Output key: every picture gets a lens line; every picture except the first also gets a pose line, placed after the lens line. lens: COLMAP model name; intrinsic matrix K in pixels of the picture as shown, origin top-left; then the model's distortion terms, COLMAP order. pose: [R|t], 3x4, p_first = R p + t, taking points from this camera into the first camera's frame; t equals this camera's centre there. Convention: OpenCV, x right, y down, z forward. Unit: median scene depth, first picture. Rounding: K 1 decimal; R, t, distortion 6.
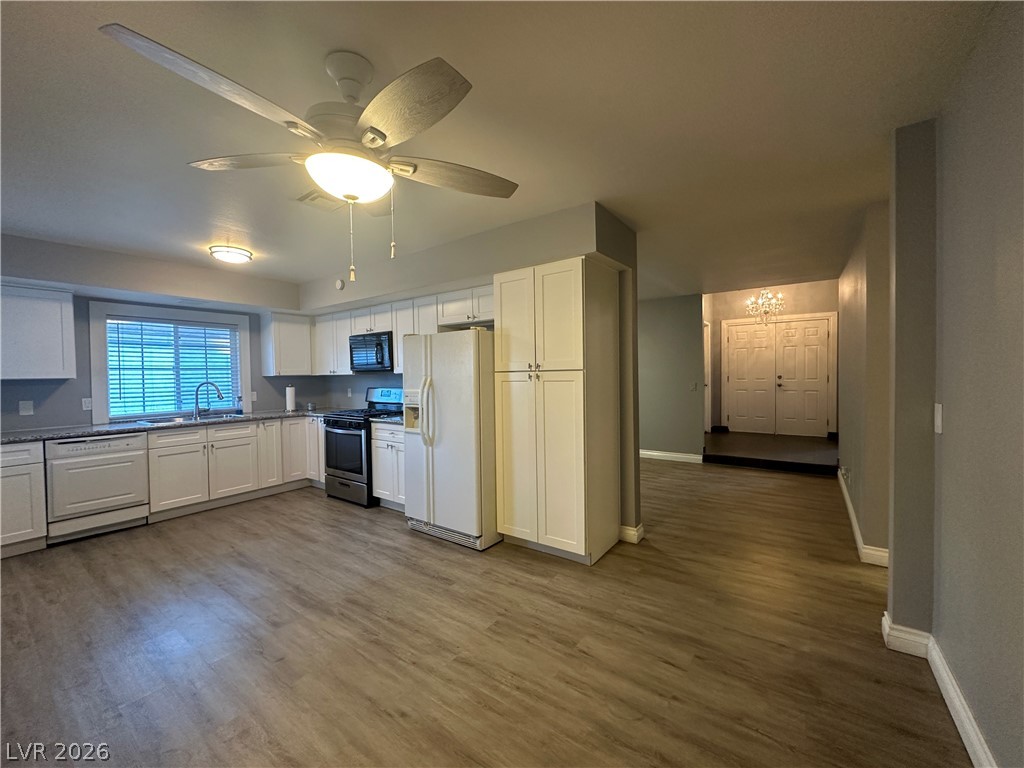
lens RADIAL K [[406.5, 0, 511.5], [0, 406.5, 382.3], [0, 0, 1]] dist [0.000005, -0.000335]
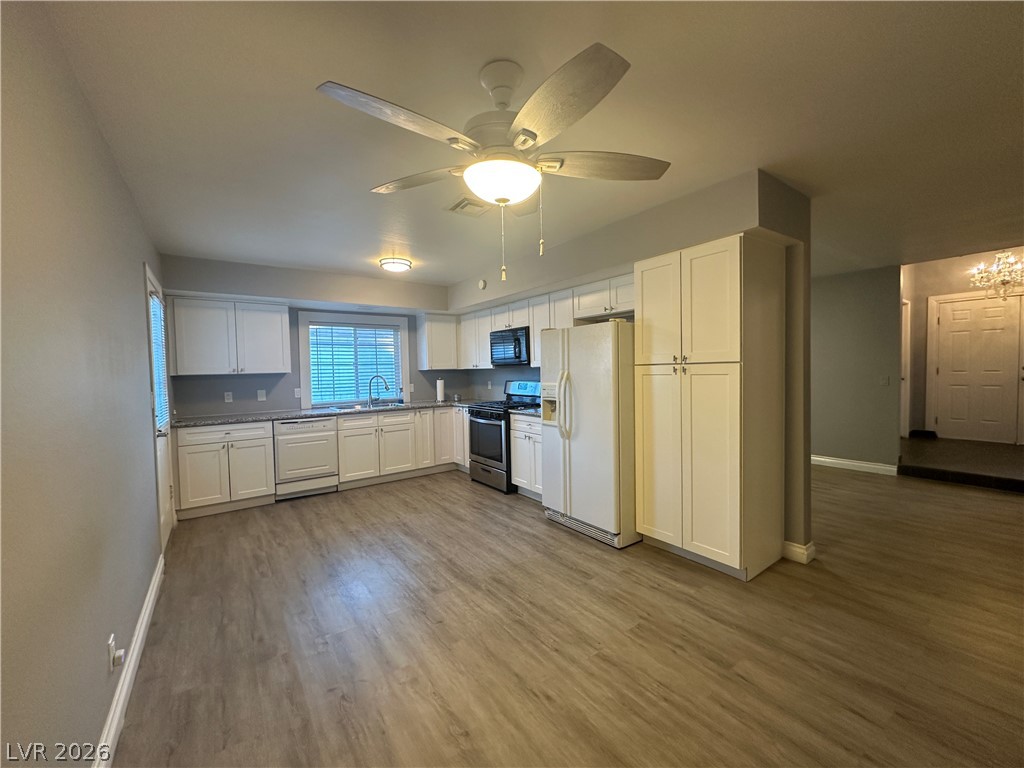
lens RADIAL K [[406.5, 0, 512.1], [0, 406.5, 382.4], [0, 0, 1]] dist [0.000005, -0.000335]
pose [[0.951138, 0.005414, -0.308719, -0.022290], [0.000194, 0.999836, 0.018133, -0.002312], [0.308766, -0.017307, 0.950980, 0.000453]]
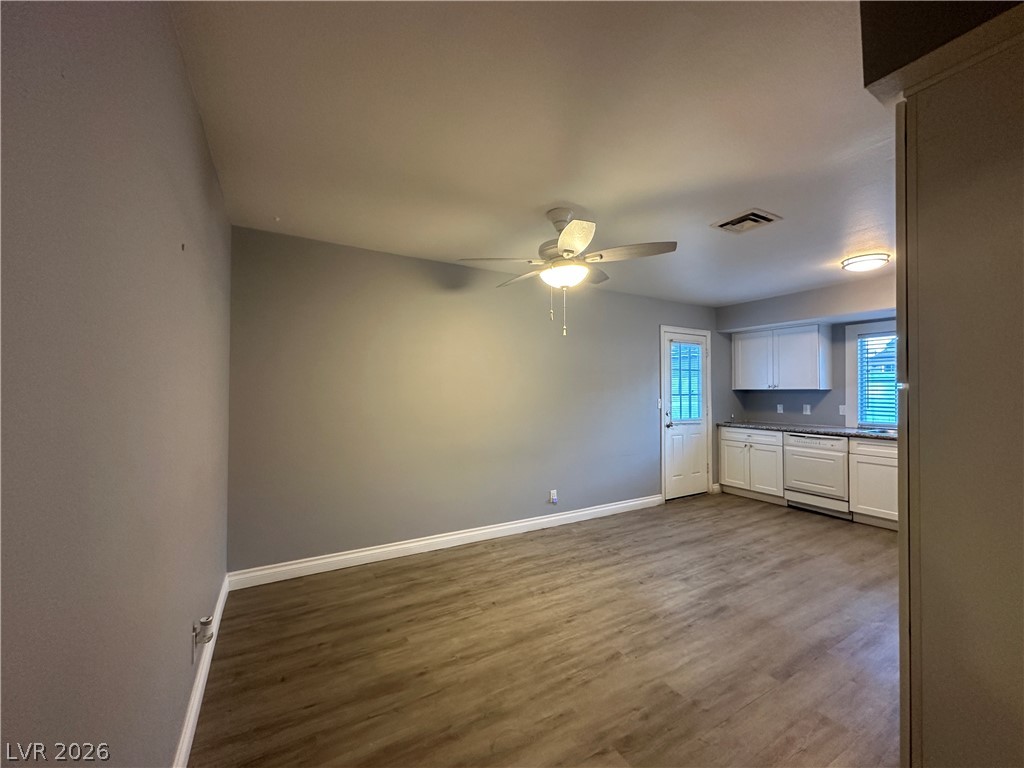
lens RADIAL K [[406.5, 0, 511.2], [0, 406.5, 401.3], [0, 0, 1]] dist [0.000005, -0.000335]
pose [[-0.411604, 0.040362, -0.910468, 0.652192], [-0.011528, 0.998708, 0.049485, -0.028673], [0.911290, 0.030865, -0.410607, 0.801913]]
